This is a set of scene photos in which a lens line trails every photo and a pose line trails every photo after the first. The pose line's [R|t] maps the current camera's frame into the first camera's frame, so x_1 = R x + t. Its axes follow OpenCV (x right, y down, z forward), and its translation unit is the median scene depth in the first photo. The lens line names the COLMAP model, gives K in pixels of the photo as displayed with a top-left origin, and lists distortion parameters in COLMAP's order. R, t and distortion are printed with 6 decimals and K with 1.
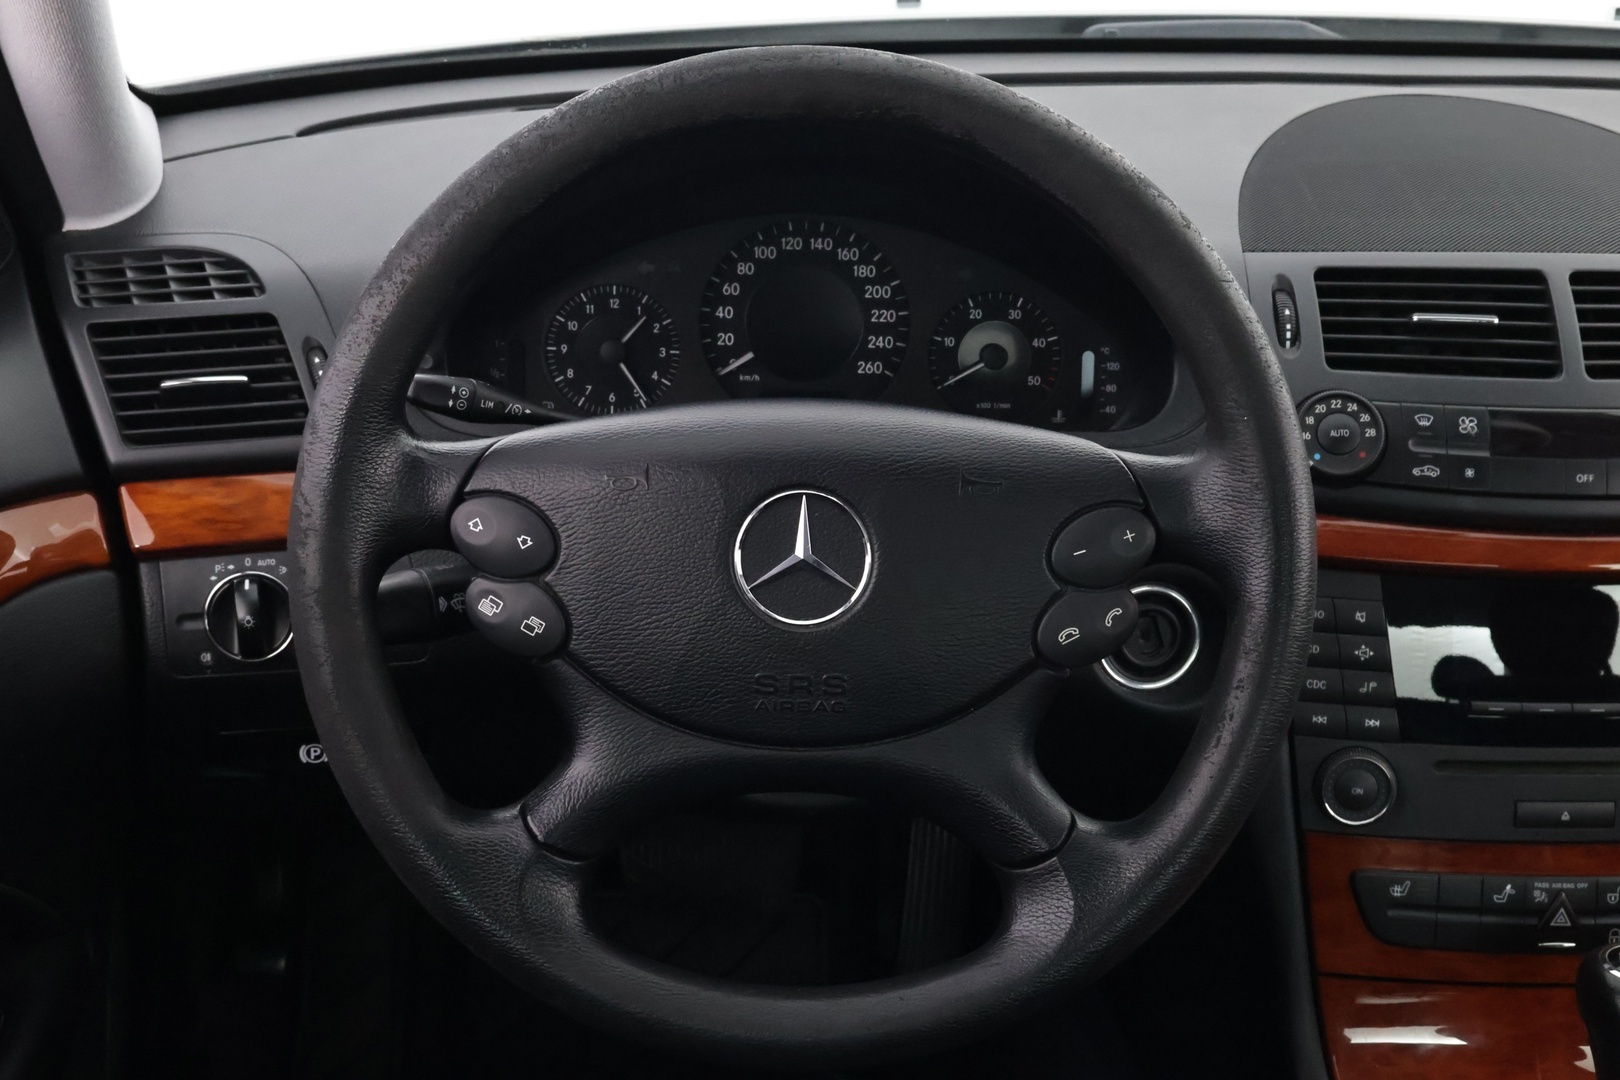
lens RADIAL K [[2201.1, 0, 821.6], [0, 2201.1, 530.0], [0, 0, 1]] dist [-0.002861, 0.000000]
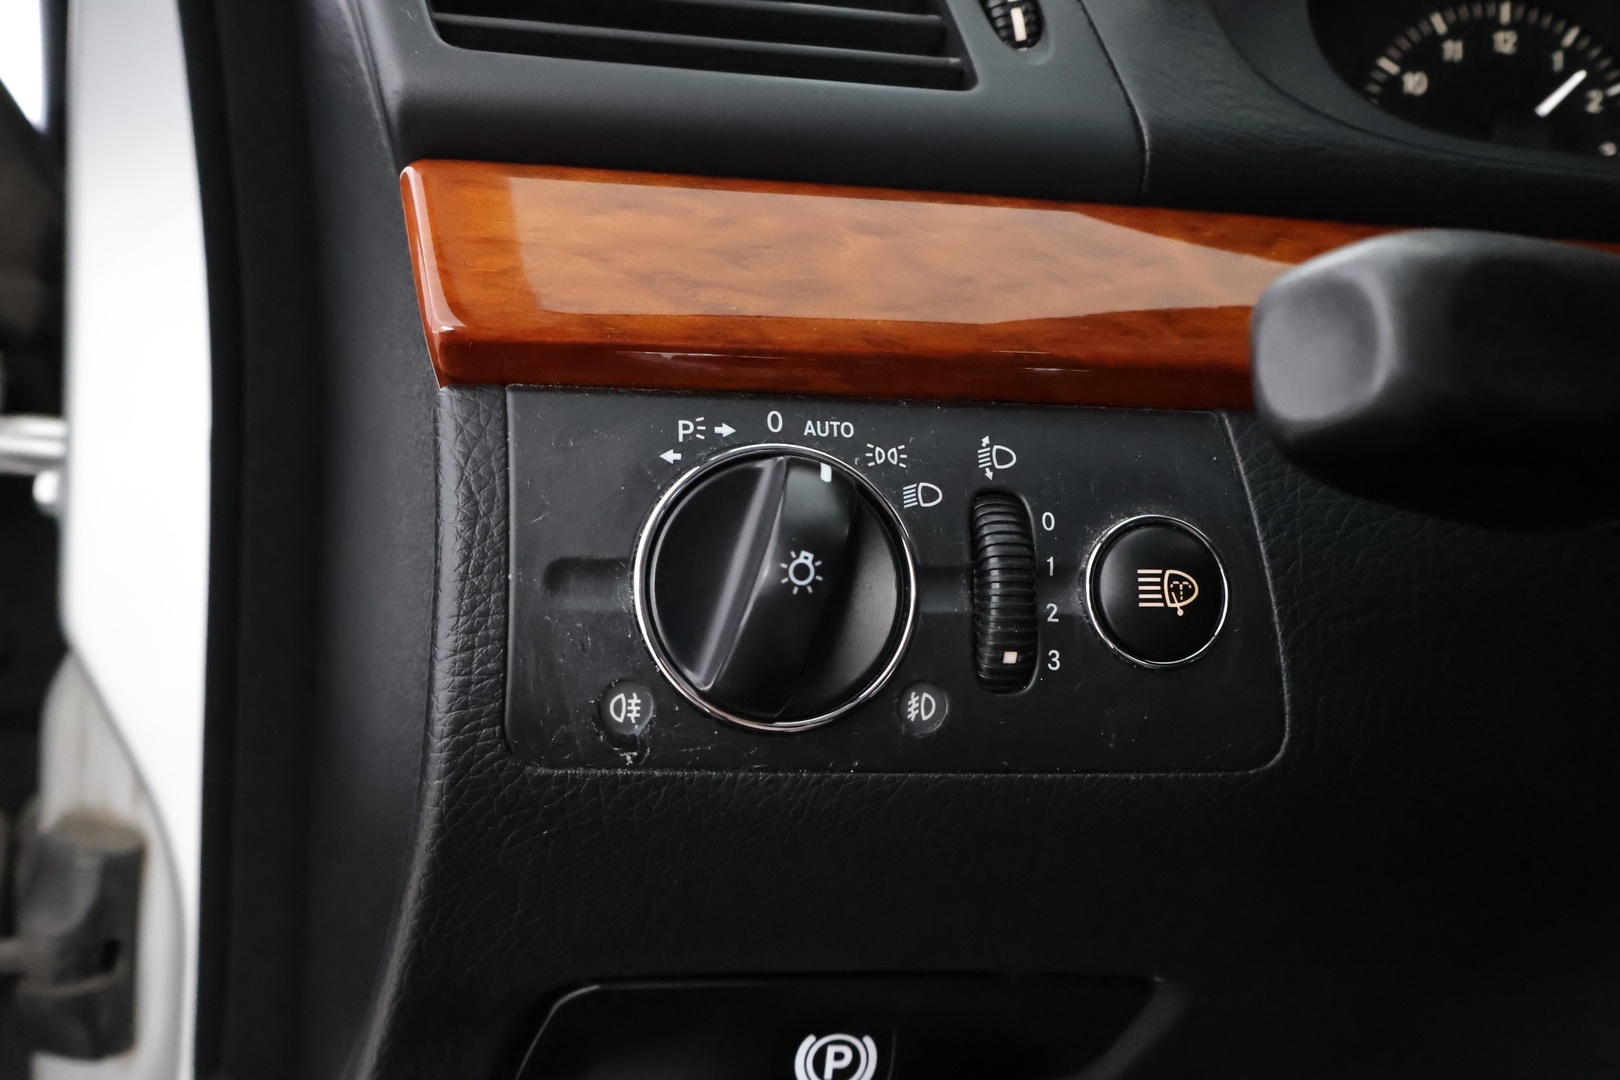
lens RADIAL K [[1522.9, 0, 807.6], [0, 1522.9, 550.2], [0, 0, 1]] dist [0.030217, 0.000000]
pose [[0.998730, 0.043733, 0.025005, -0.239550], [-0.036144, 0.967822, -0.249026, 0.081191], [-0.035091, 0.247806, 0.968174, 0.724398]]
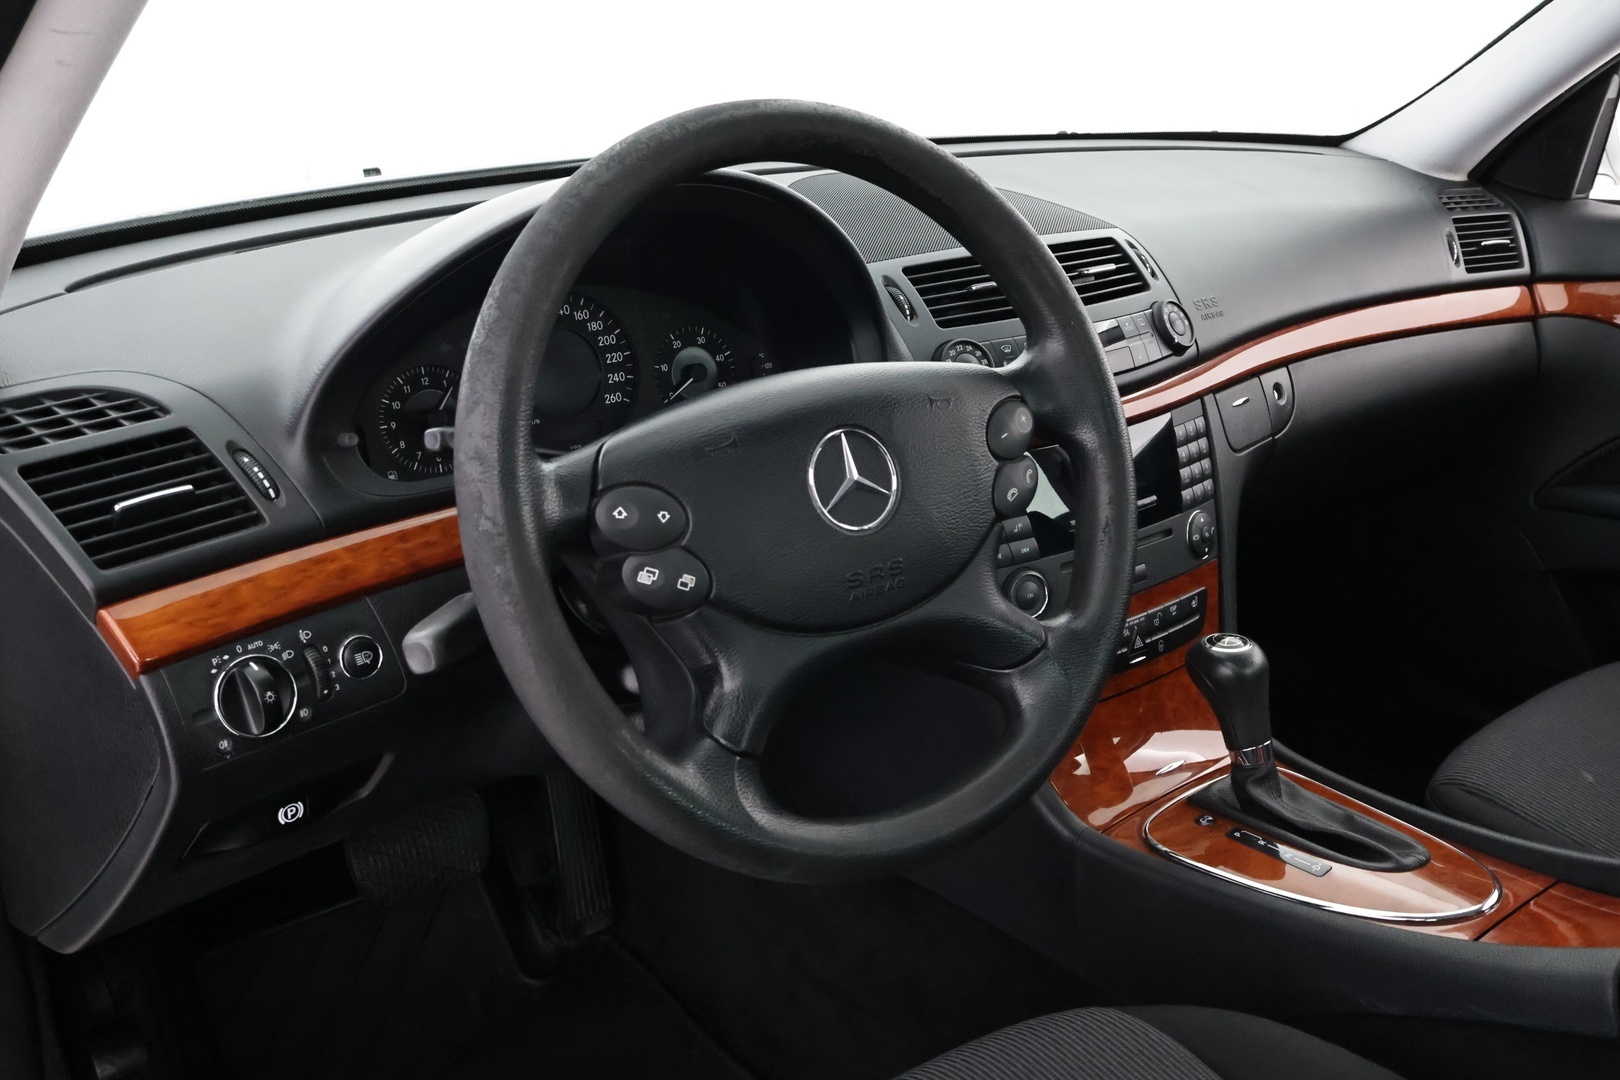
lens RADIAL K [[1460.9, 0, 821.1], [0, 1460.9, 546.8], [0, 0, 1]] dist [0.029319, -0.032366]
pose [[0.808357, -0.234034, 0.540174, -0.375651], [0.252239, 0.966779, 0.041395, 0.007539], [-0.531917, 0.102791, 0.840535, 0.209994]]
